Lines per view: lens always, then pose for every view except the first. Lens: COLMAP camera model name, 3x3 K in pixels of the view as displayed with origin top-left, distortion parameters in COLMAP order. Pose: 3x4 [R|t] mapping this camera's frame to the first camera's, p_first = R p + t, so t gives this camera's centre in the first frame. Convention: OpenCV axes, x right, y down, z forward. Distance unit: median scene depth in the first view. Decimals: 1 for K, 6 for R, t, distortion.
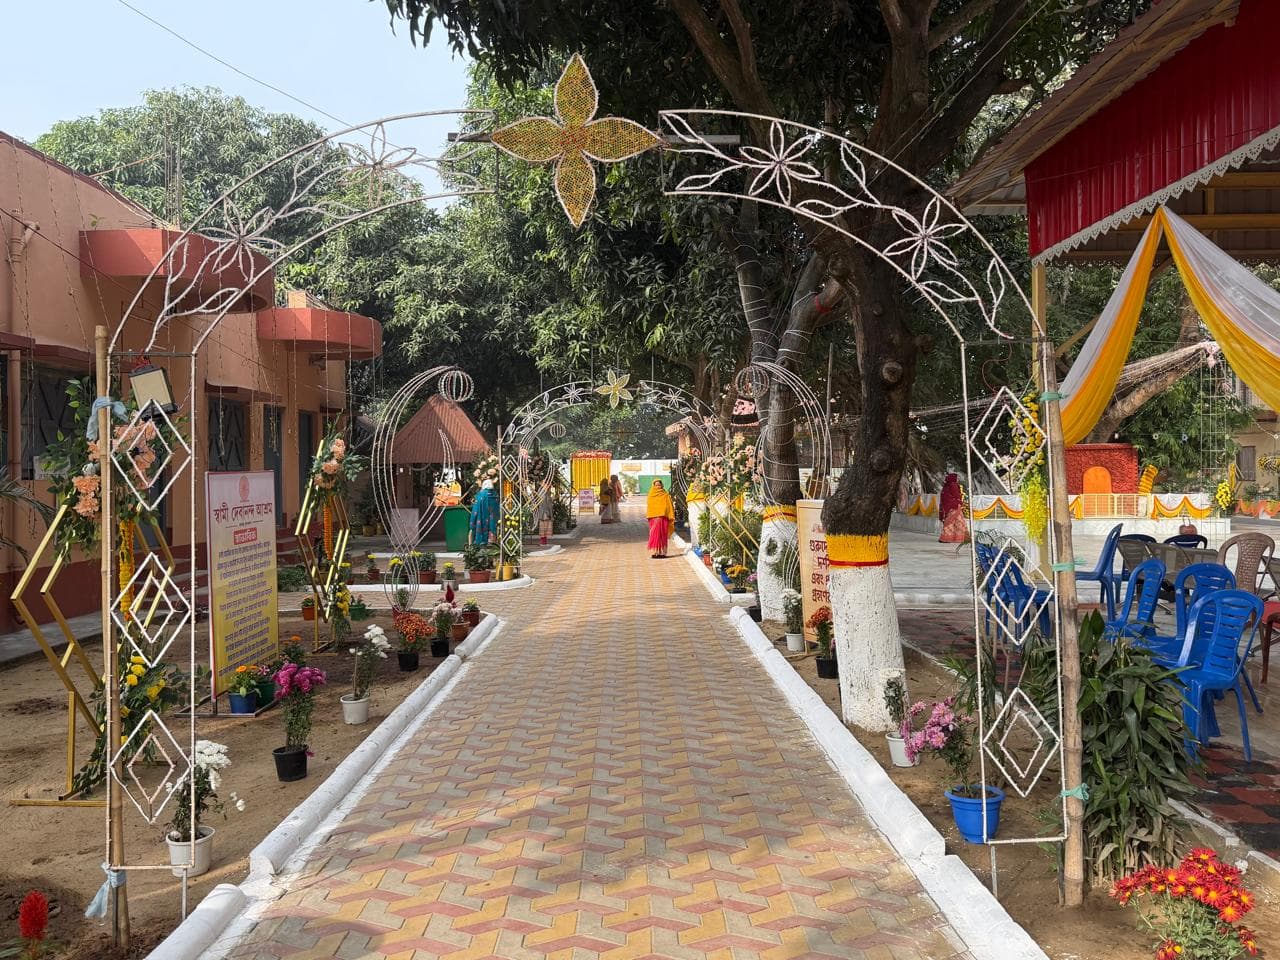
lens RADIAL K [[994.5, 0, 640.0], [0, 994.5, 480.0], [0, 0, 1]] dist [0.064151, 0.000455]
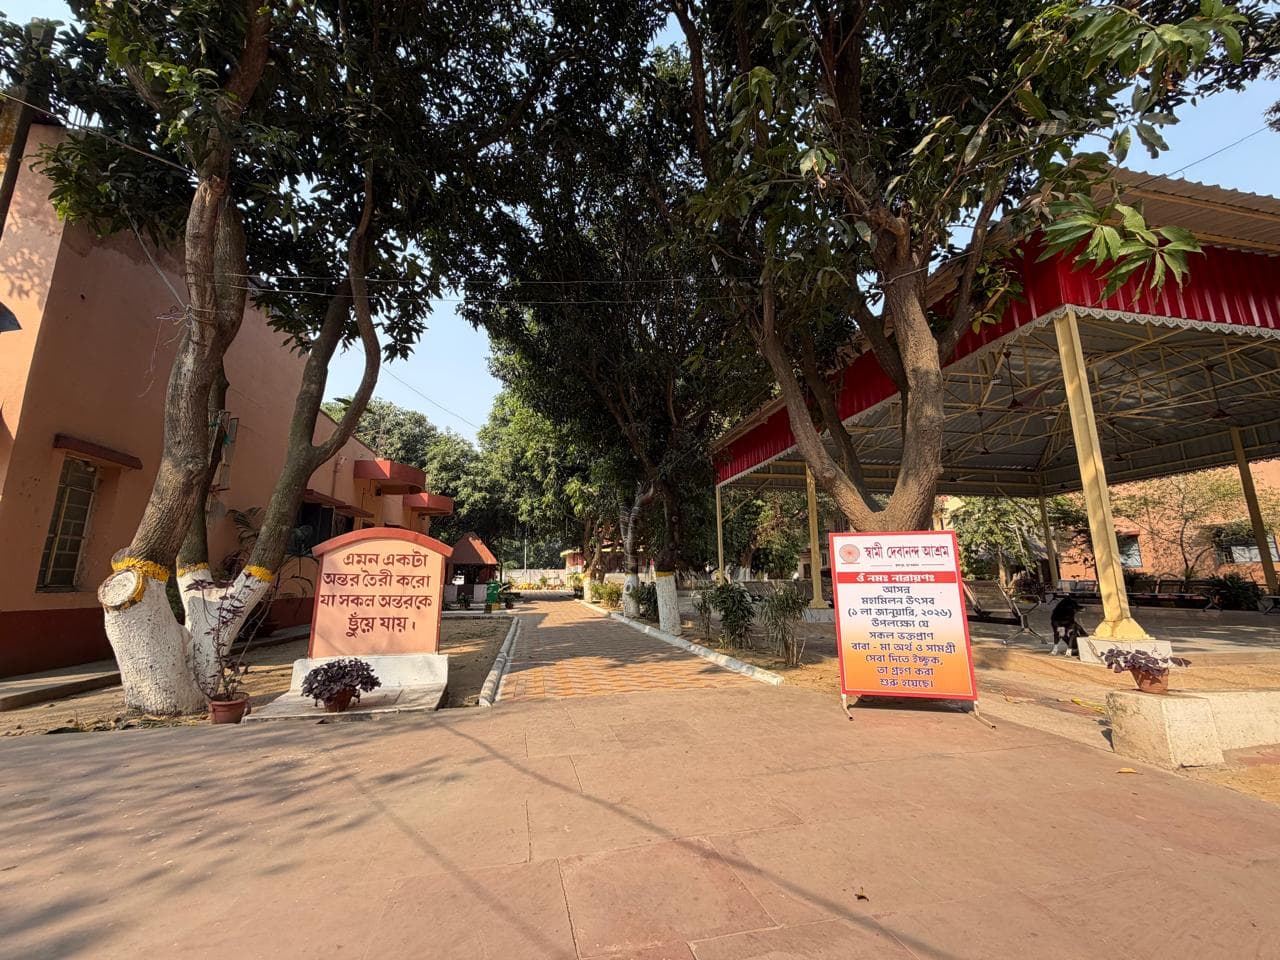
lens RADIAL K [[515.8, 0, 640.0], [0, 515.8, 480.0], [0, 0, 1]] dist [0.000043, -0.000001]
pose [[0.977644, 0.041376, 0.206158, -0.081636], [0.002305, 0.978281, -0.207270, 0.044631], [-0.210256, 0.203111, 0.956315, -0.229550]]
